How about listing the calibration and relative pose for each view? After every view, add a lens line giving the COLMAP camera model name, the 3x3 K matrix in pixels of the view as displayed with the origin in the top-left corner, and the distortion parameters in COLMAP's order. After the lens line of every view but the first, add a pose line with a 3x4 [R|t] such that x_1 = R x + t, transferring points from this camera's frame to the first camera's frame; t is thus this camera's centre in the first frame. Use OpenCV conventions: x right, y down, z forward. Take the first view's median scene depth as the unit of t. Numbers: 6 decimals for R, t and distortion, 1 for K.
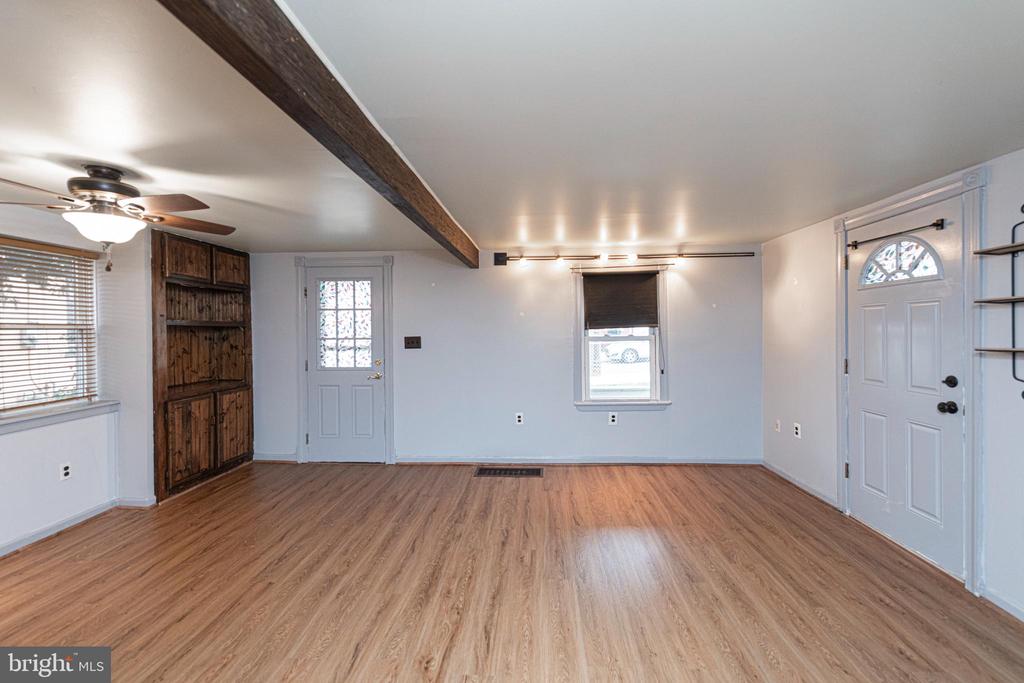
lens RADIAL K [[433.1, 0, 512.4], [0, 433.1, 334.9], [0, 0, 1]] dist [0.012310, -0.002468]
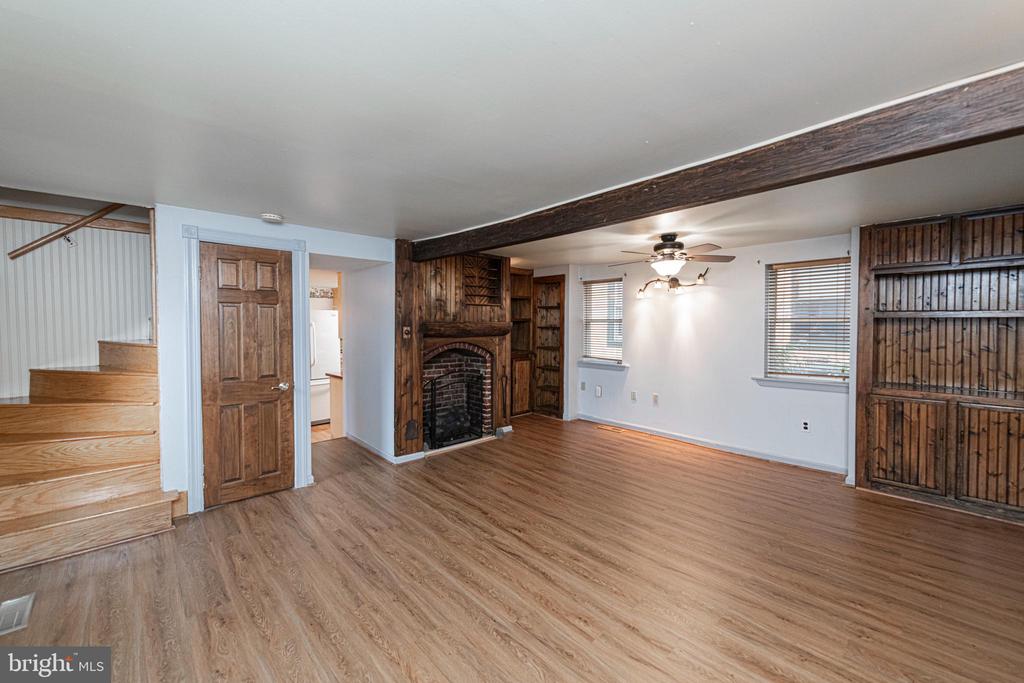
lens RADIAL K [[433.1, 0, 509.5], [0, 433.1, 338.3], [0, 0, 1]] dist [0.012310, -0.002468]
pose [[-0.716324, 0.027326, -0.697233, 0.568681], [-0.000910, 0.999195, 0.040096, -0.016291], [0.697768, 0.029356, -0.715722, 1.278650]]
